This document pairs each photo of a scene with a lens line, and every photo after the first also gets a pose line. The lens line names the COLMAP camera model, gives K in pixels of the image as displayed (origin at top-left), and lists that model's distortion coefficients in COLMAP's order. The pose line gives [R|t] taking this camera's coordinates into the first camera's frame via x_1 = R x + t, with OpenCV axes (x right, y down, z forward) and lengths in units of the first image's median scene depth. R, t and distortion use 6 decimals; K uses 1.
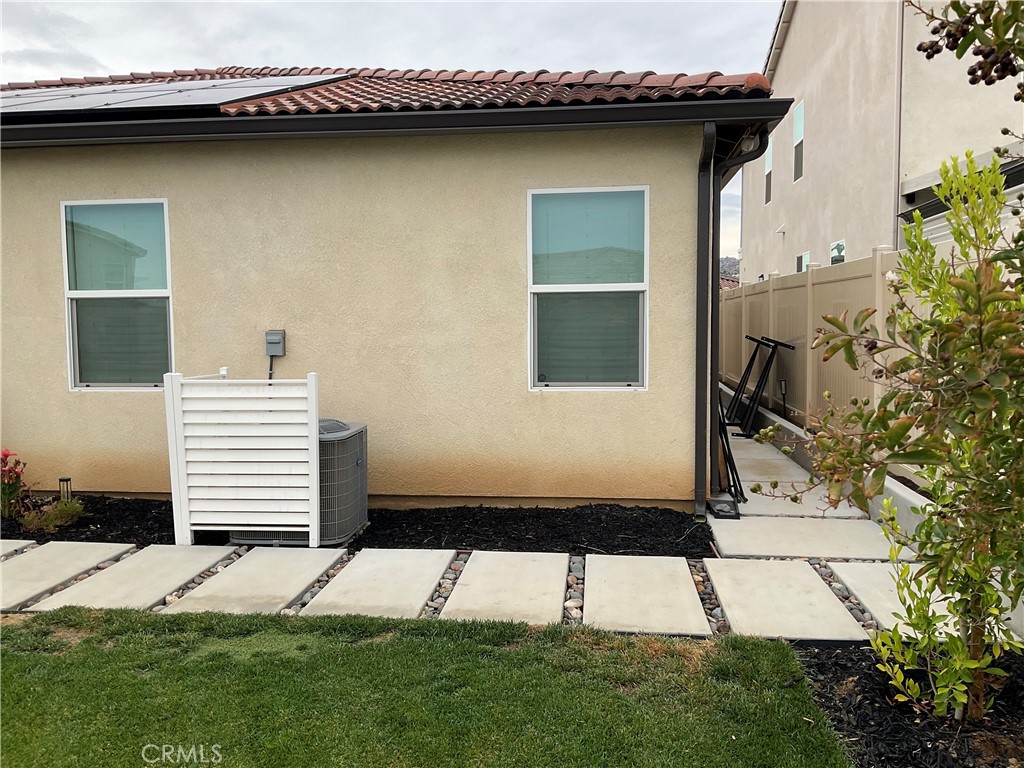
lens RADIAL K [[842.2, 0, 519.2], [0, 842.2, 373.6], [0, 0, 1]] dist [0.086801, -0.147761]
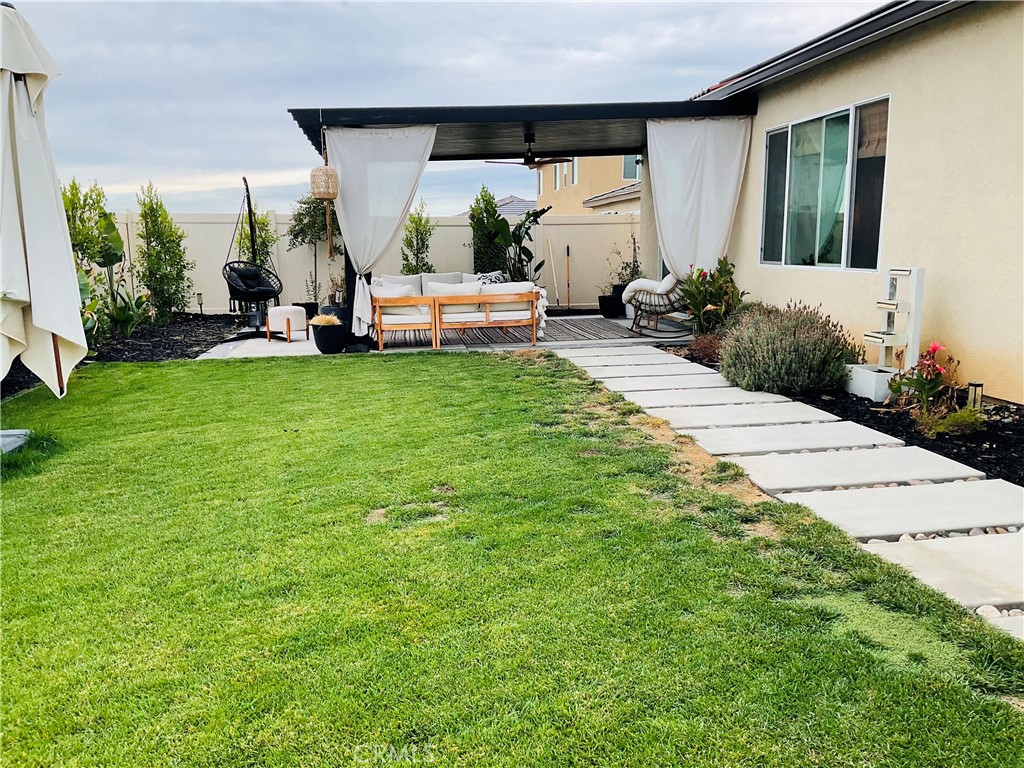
lens RADIAL K [[842.2, 0, 512.1], [0, 842.2, 391.1], [0, 0, 1]] dist [0.086801, -0.147761]
pose [[0.261196, 0.172573, -0.949734, 0.225175], [-0.055319, 0.984948, 0.163757, 0.022584], [0.963699, 0.009766, 0.266811, 0.451137]]
